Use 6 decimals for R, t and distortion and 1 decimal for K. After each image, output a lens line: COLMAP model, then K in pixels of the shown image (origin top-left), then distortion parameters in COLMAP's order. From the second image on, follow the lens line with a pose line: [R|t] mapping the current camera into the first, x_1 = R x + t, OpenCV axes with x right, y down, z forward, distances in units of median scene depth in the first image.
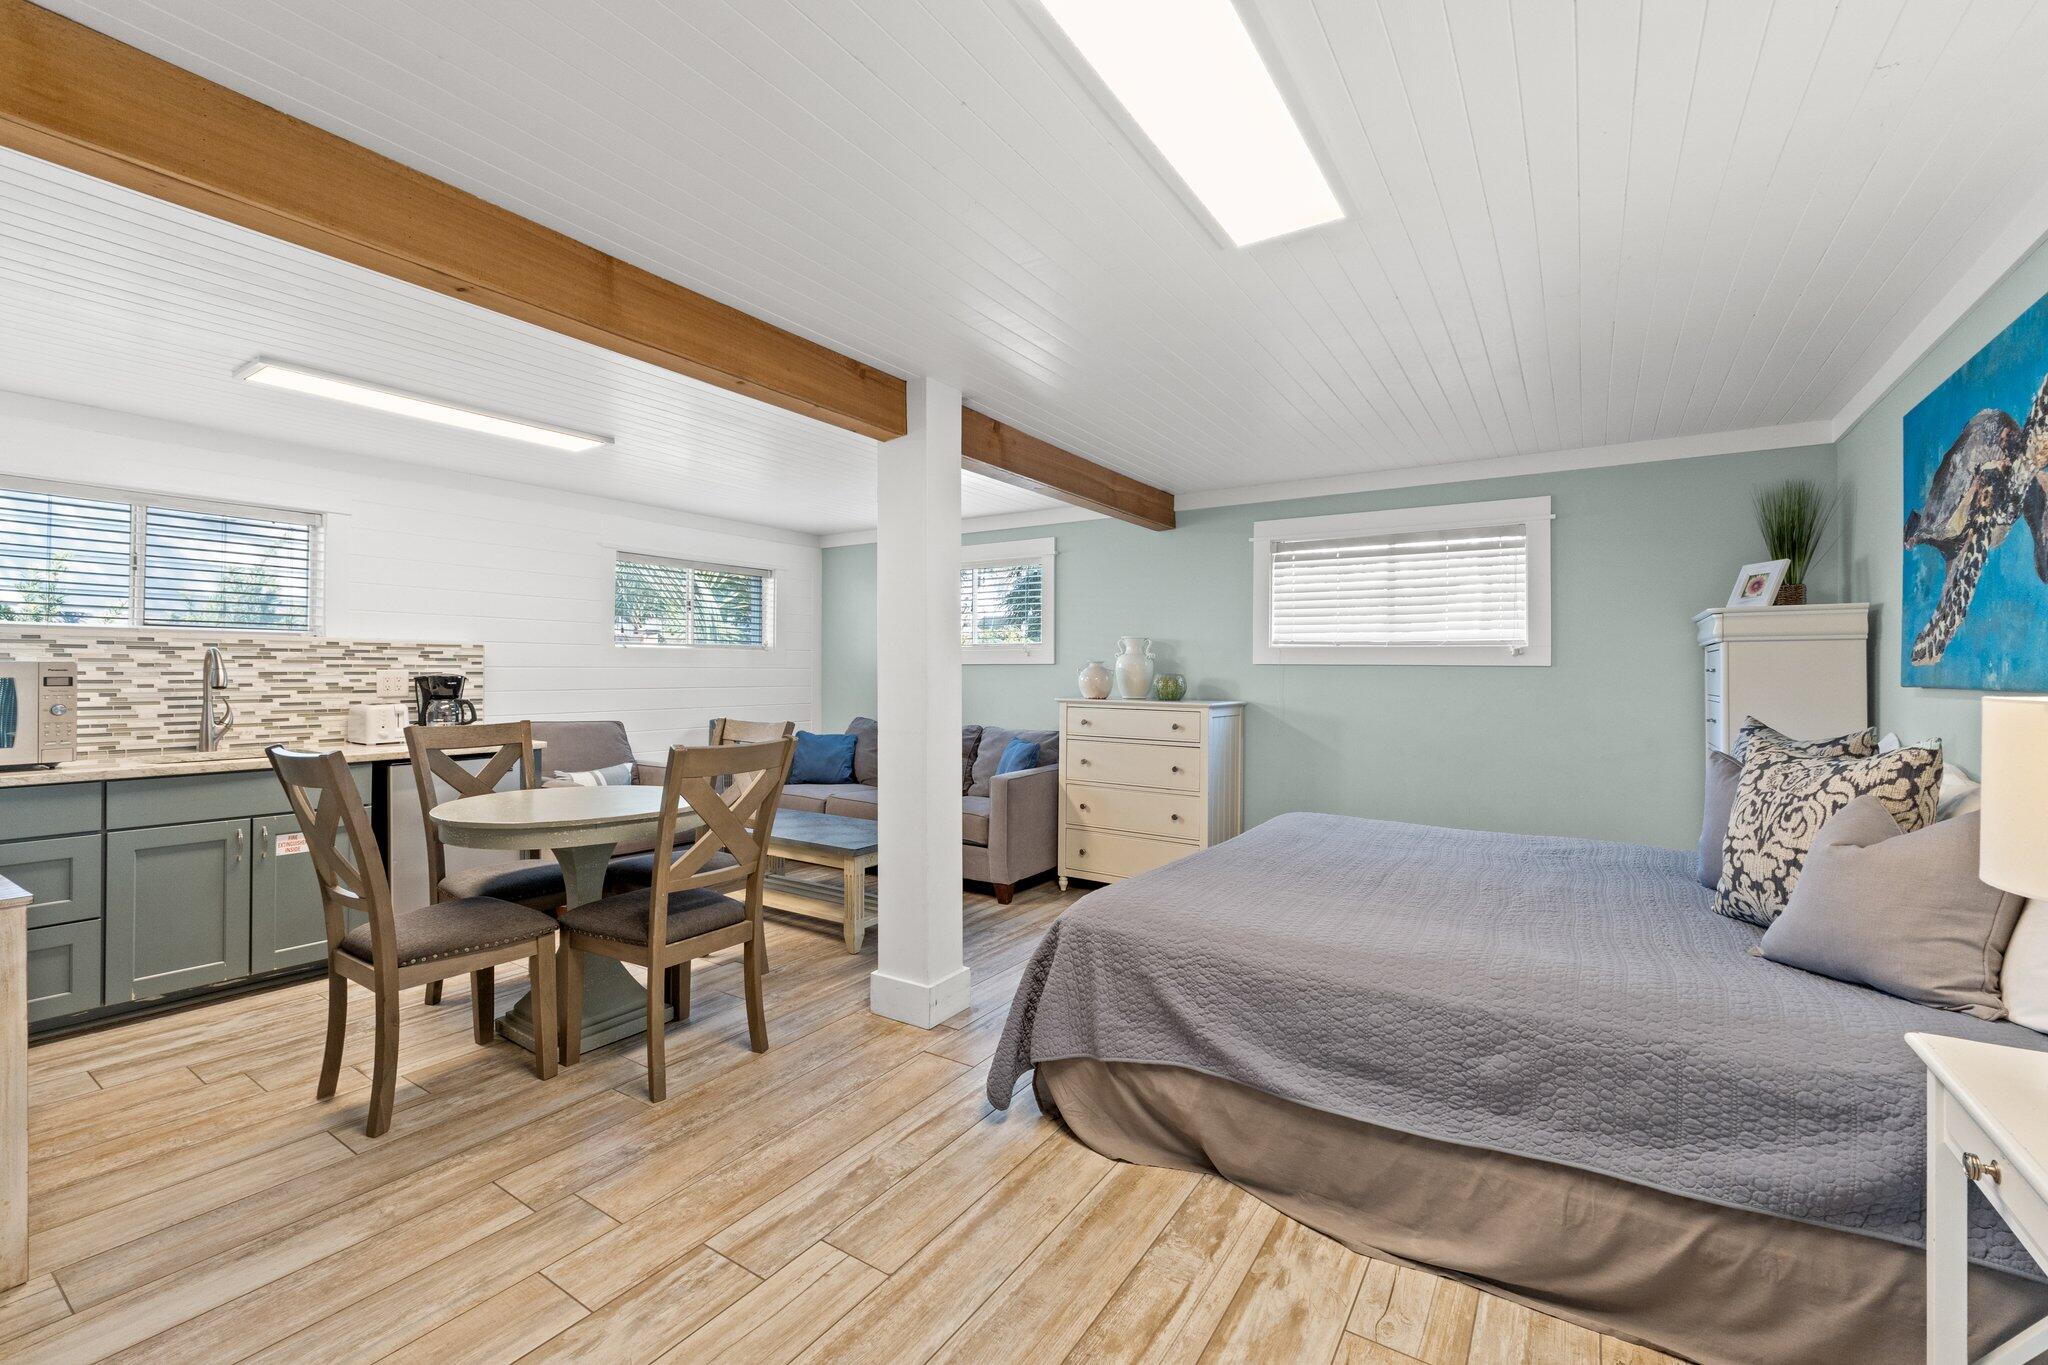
lens RADIAL K [[858.7, 0, 1020.6], [0, 858.7, 669.9], [0, 0, 1]] dist [-0.007859, 0.000384]
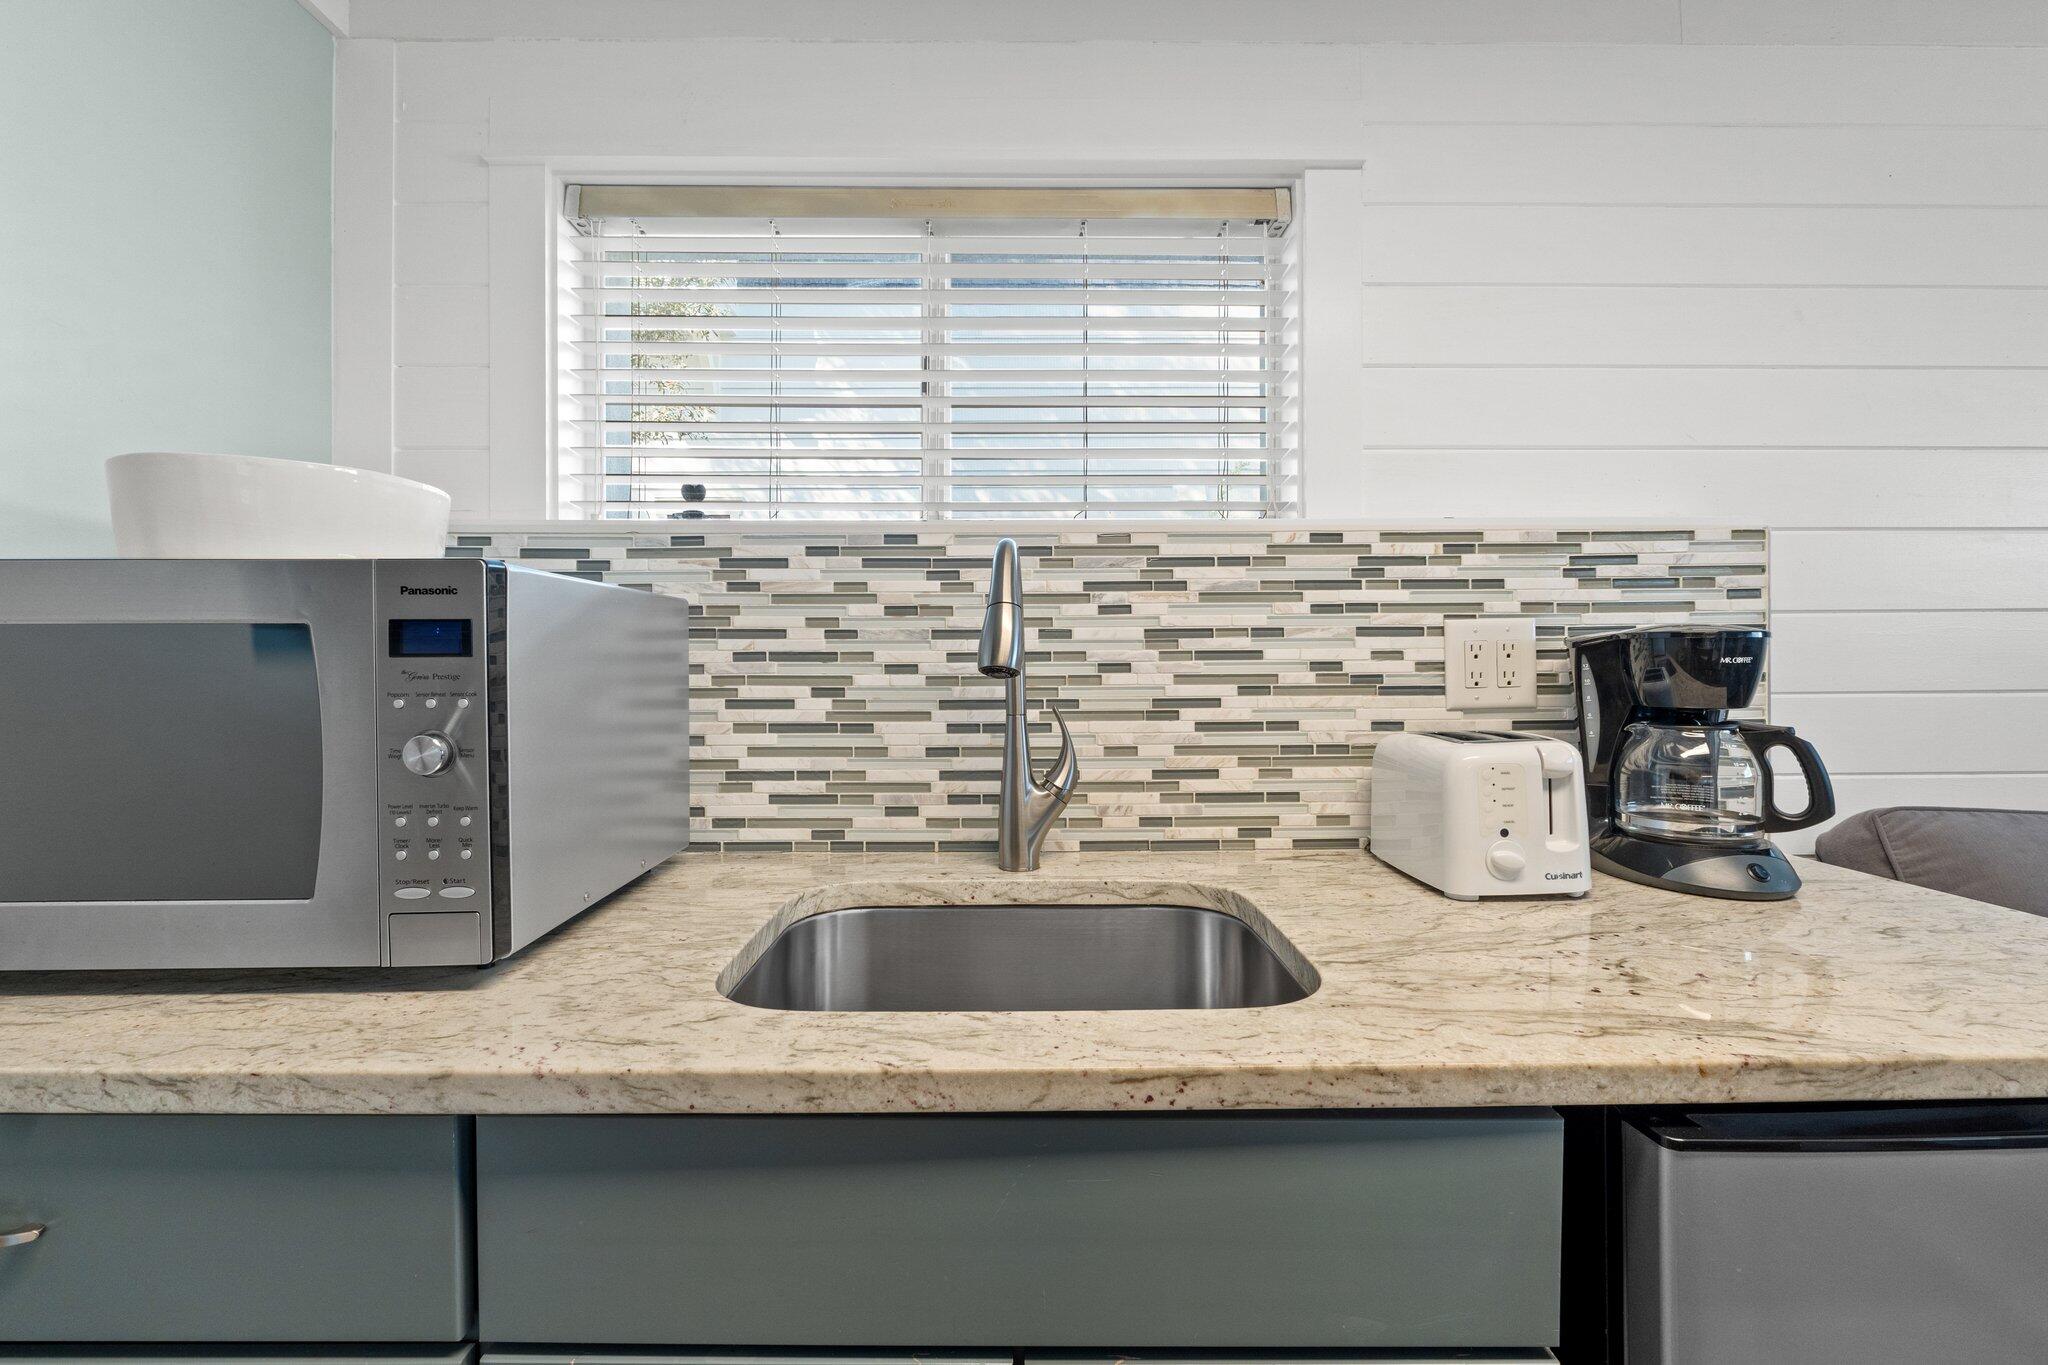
lens RADIAL K [[858.7, 0, 1020.6], [0, 858.7, 669.9], [0, 0, 1]] dist [-0.007859, 0.000384]
pose [[0.553935, -0.008813, -0.832514, -0.636012], [0.008638, 0.999951, -0.004838, 0.019708], [0.832515, -0.004511, 0.553984, 0.768480]]
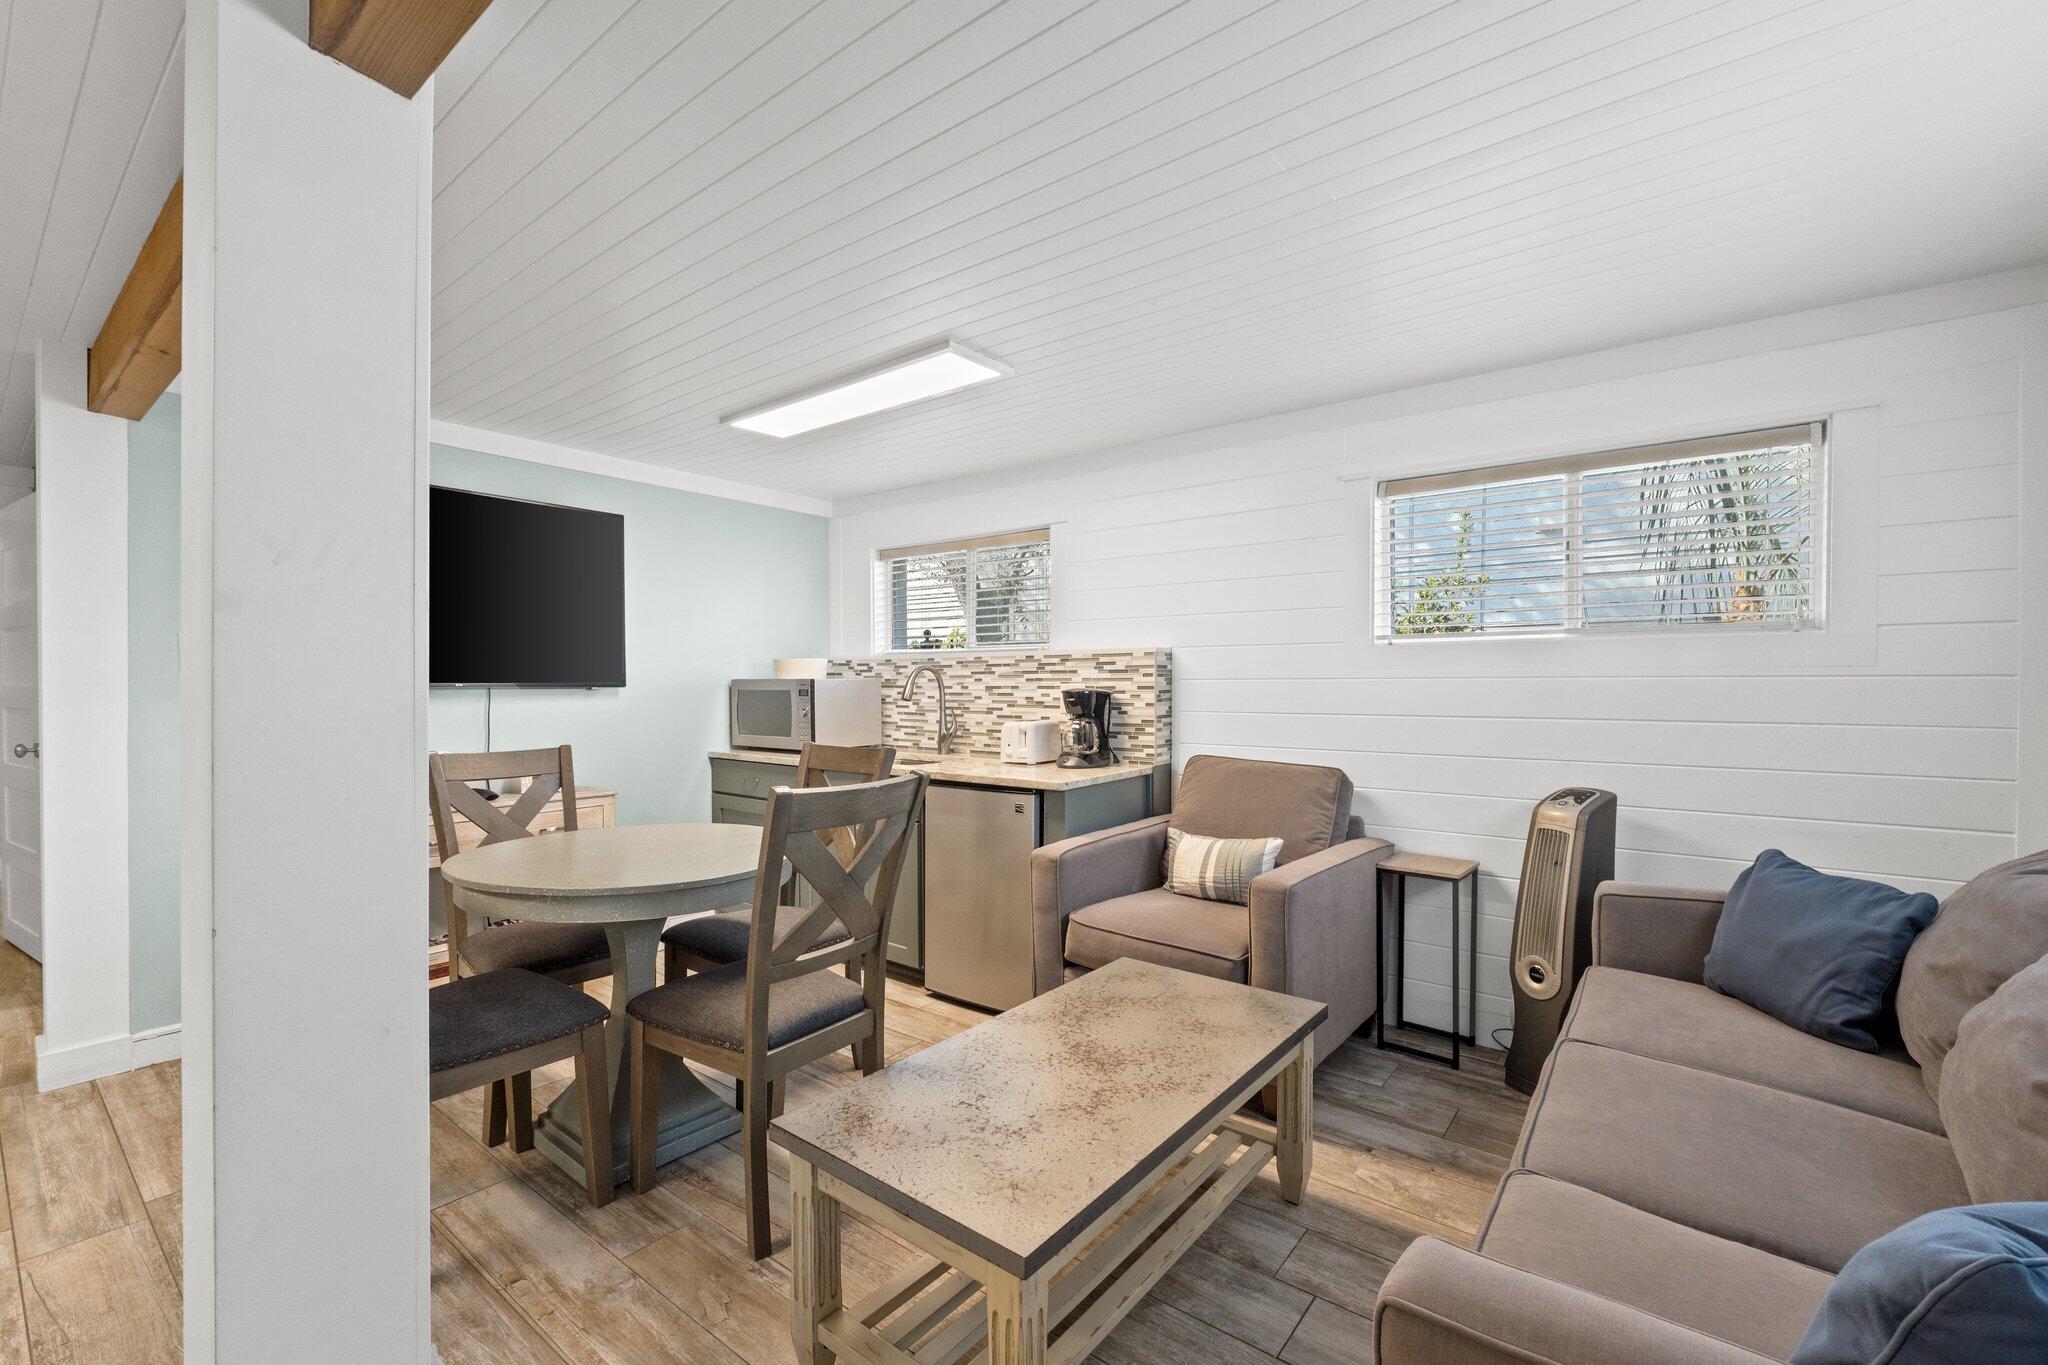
lens RADIAL K [[875.3, 0, 1024.0], [0, 875.3, 682.5], [0, 0, 1]] dist [0.000647, 0.000184]
pose [[-0.087092, -0.003243, -0.996195, 0.215594], [0.002480, 0.999991, -0.003472, 0.001781], [0.996197, -0.002773, -0.087083, 1.140415]]
